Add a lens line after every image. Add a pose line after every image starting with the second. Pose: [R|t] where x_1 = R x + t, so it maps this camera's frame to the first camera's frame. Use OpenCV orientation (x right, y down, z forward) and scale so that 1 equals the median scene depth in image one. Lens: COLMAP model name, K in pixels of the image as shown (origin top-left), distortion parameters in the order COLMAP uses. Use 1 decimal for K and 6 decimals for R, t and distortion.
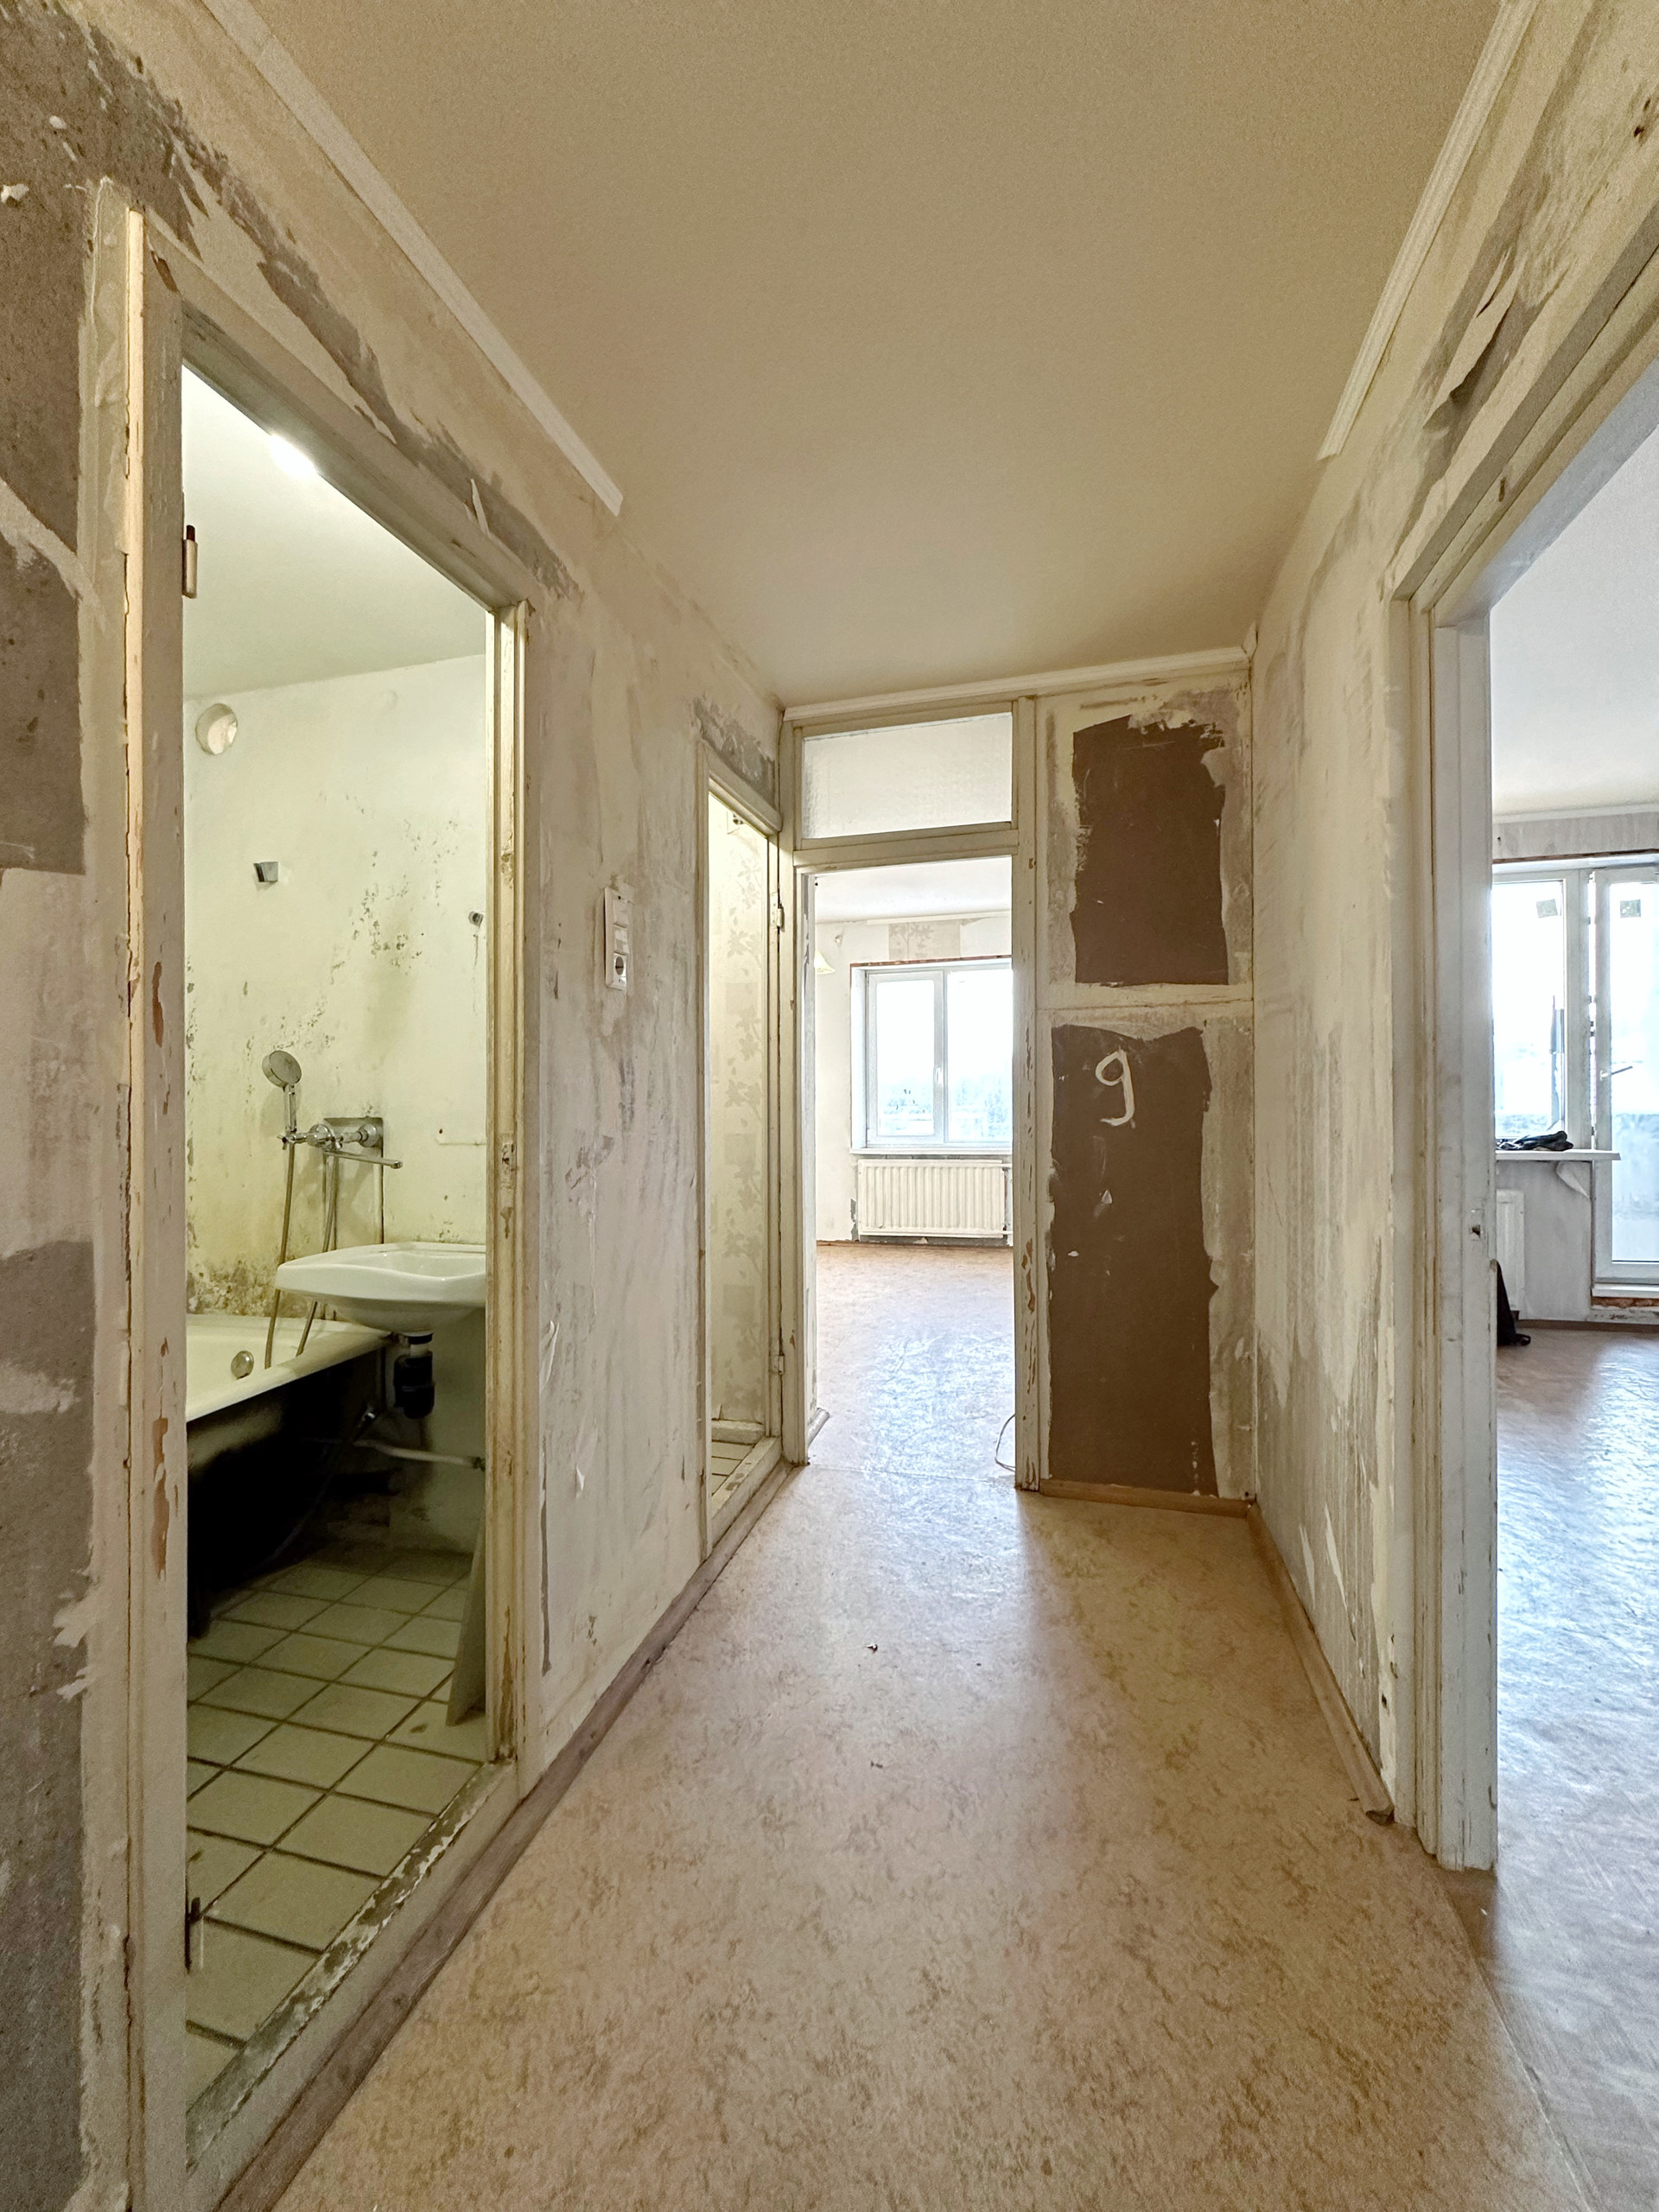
lens RADIAL K [[928.0, 0, 783.5], [0, 928.0, 1084.1], [0, 0, 1]] dist [-0.006440, 0.001176]
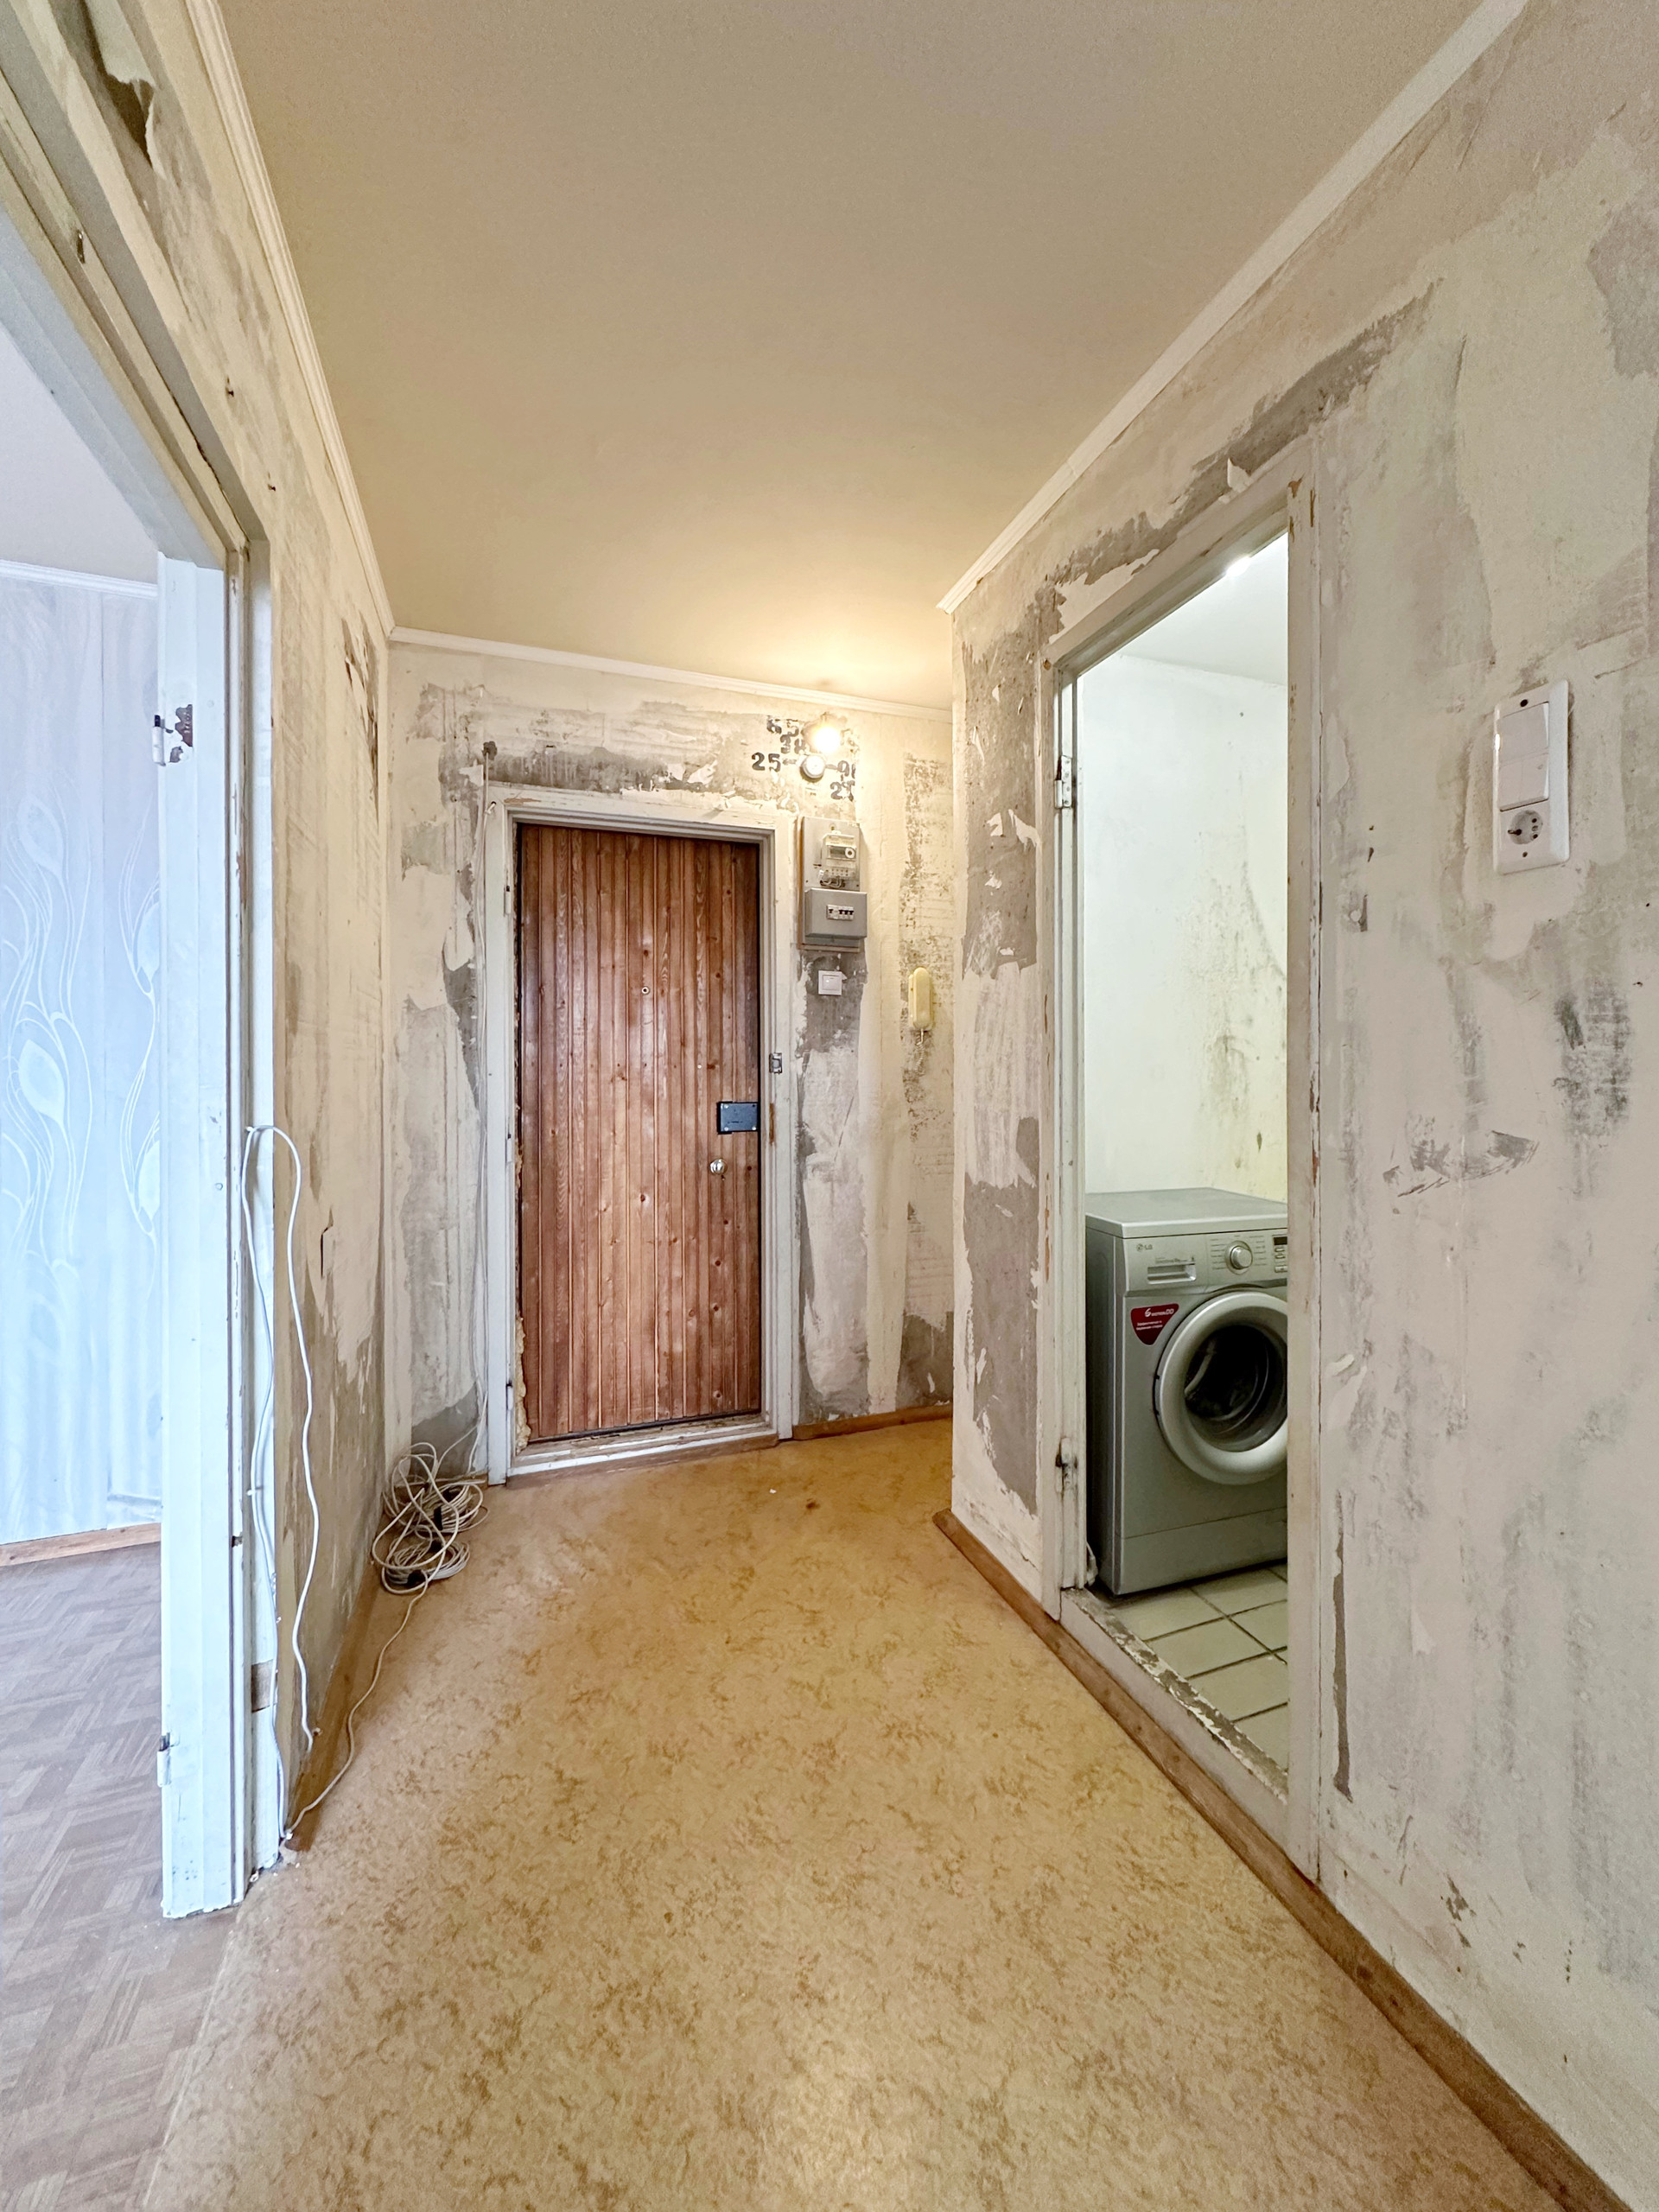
lens RADIAL K [[928.0, 0, 837.2], [0, 928.0, 1072.5], [0, 0, 1]] dist [-0.006440, 0.001176]
pose [[-0.812854, 0.006966, -0.582426, 0.534435], [-0.001055, 0.999909, 0.013432, 0.012049], [0.582466, 0.011533, -0.812773, 1.370090]]
